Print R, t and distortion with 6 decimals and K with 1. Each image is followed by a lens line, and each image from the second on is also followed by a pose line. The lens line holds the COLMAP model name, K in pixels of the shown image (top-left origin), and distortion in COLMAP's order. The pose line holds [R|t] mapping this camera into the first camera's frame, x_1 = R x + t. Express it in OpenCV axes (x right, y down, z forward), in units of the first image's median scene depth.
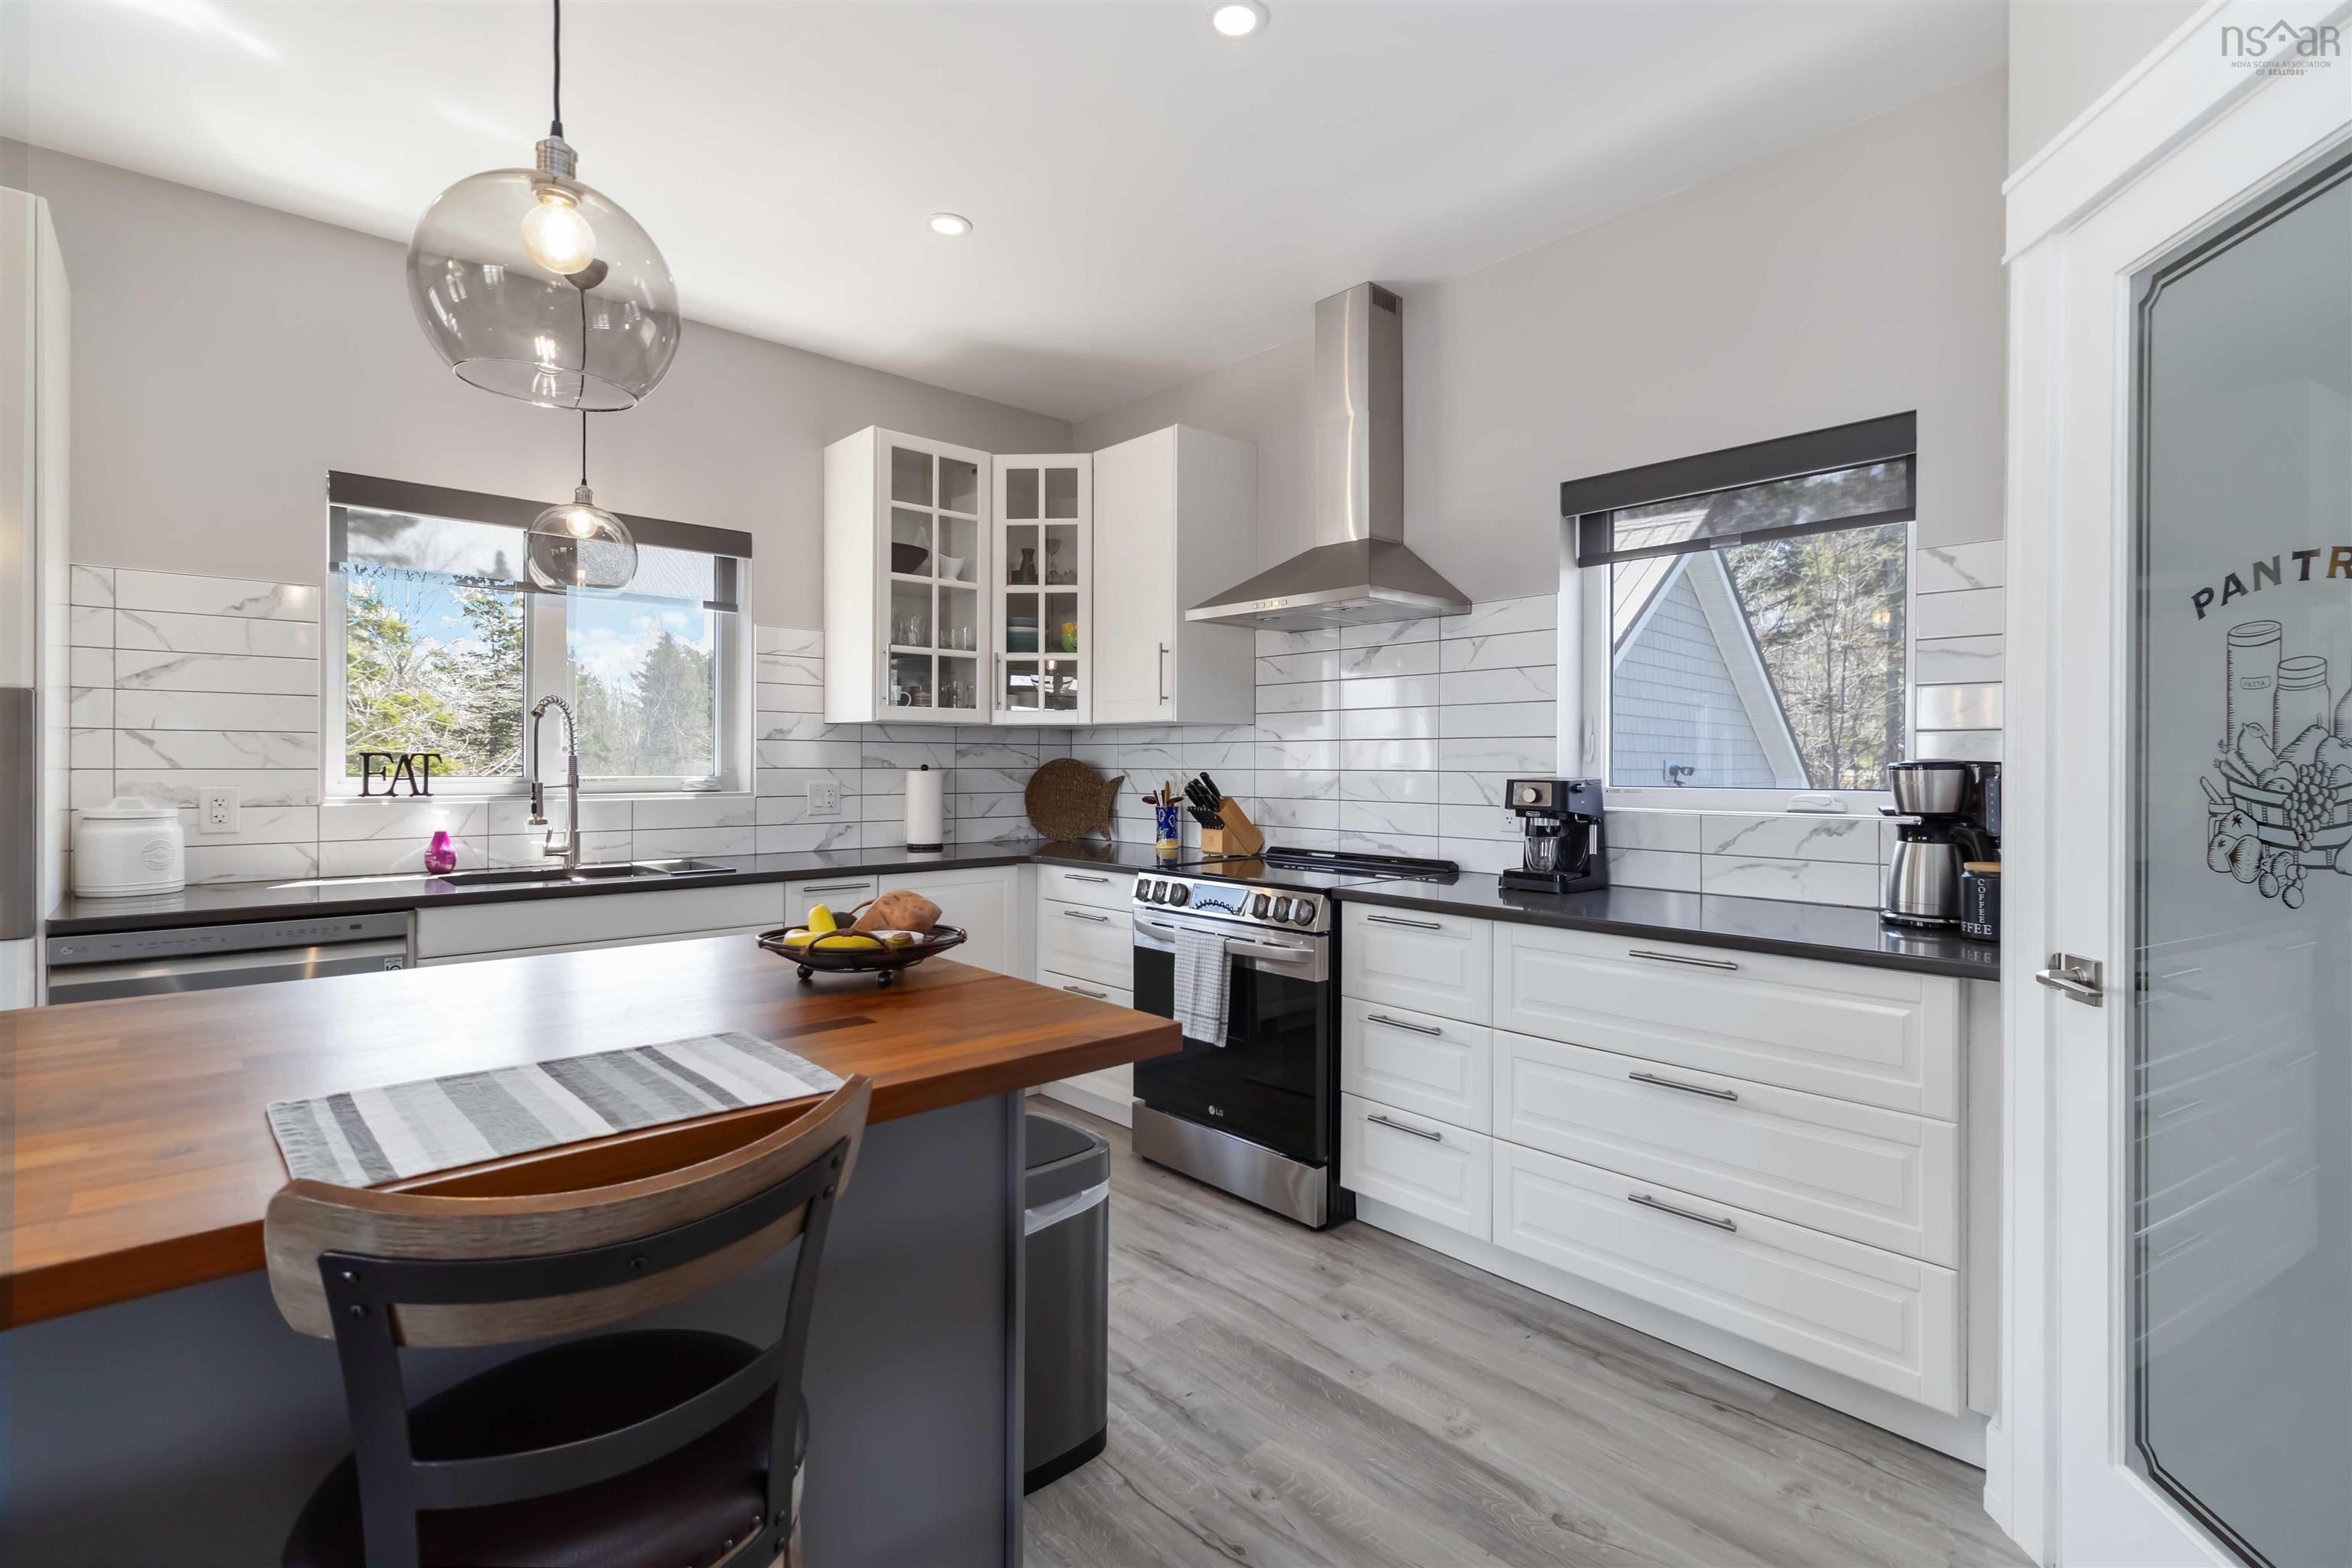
lens RADIAL K [[1102.0, 0, 1195.4], [0, 1102.0, 770.8], [0, 0, 1]] dist [0.002612, 0.001308]
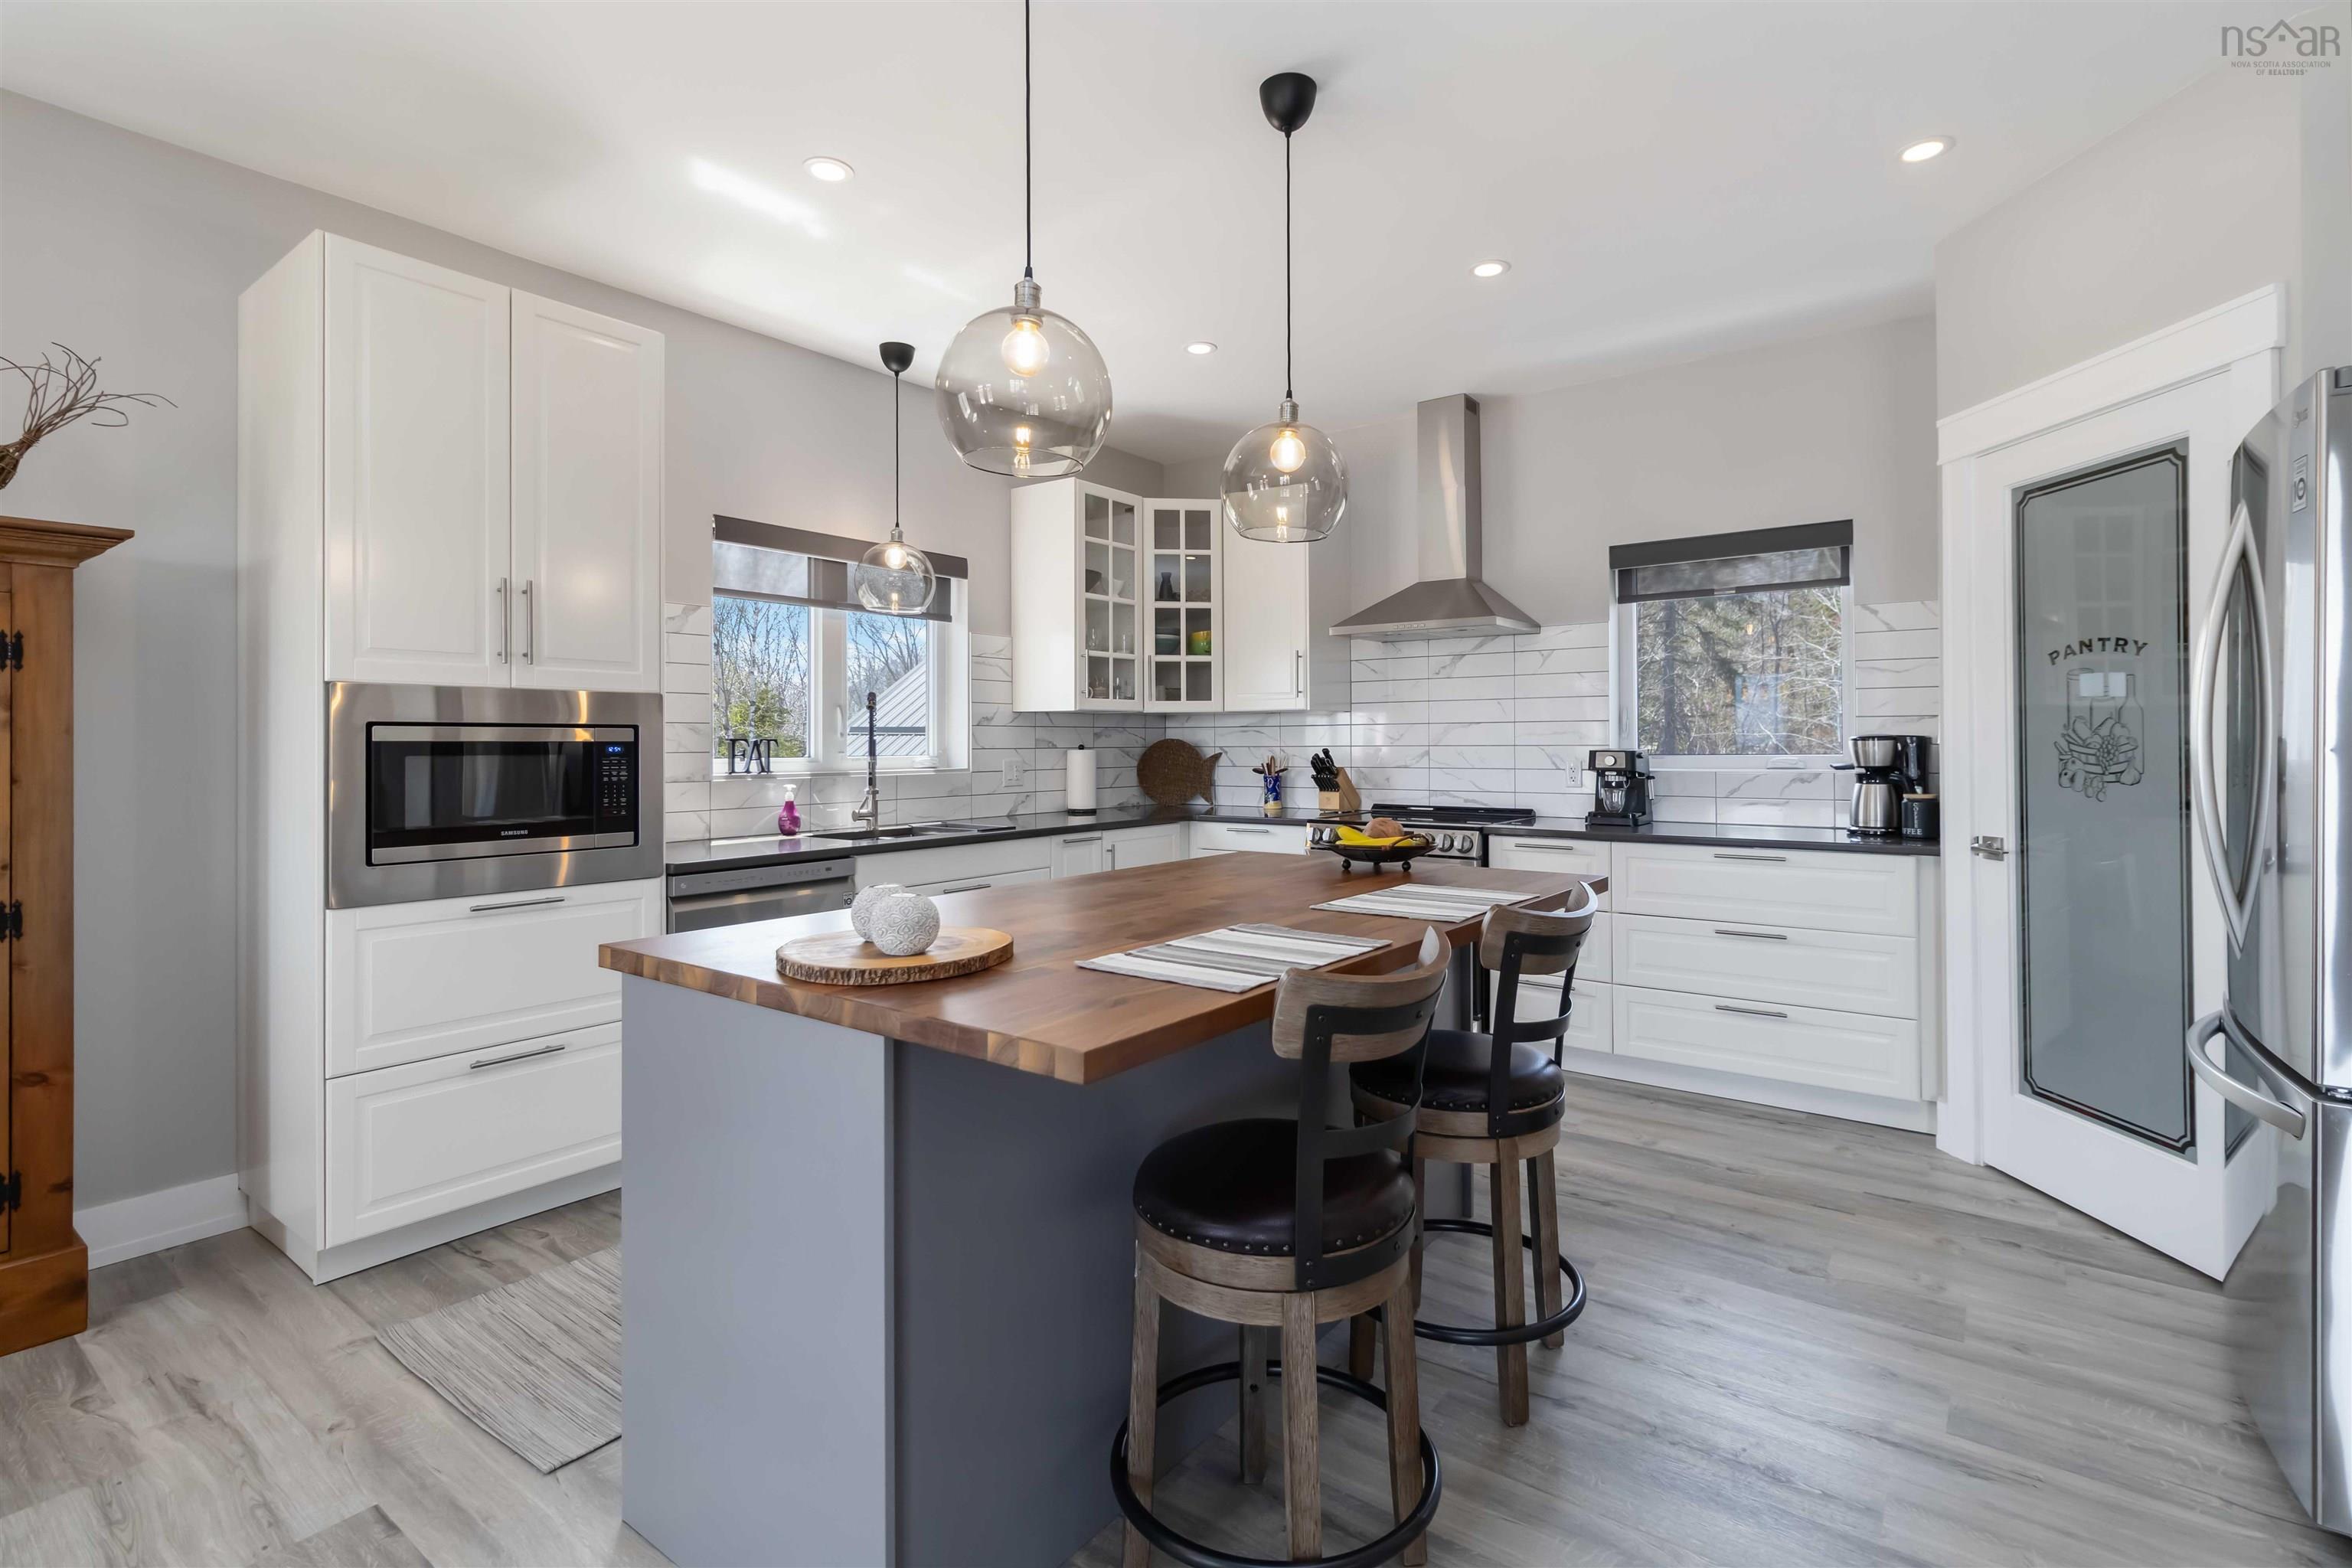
lens RADIAL K [[1102.0, 0, 1202.3], [0, 1102.0, 739.5], [0, 0, 1]] dist [0.002612, 0.001308]
pose [[0.981831, -0.008891, 0.189547, -0.433452], [0.010638, 0.999910, -0.008201, 0.000370], [-0.189457, 0.010068, 0.981837, -0.299164]]
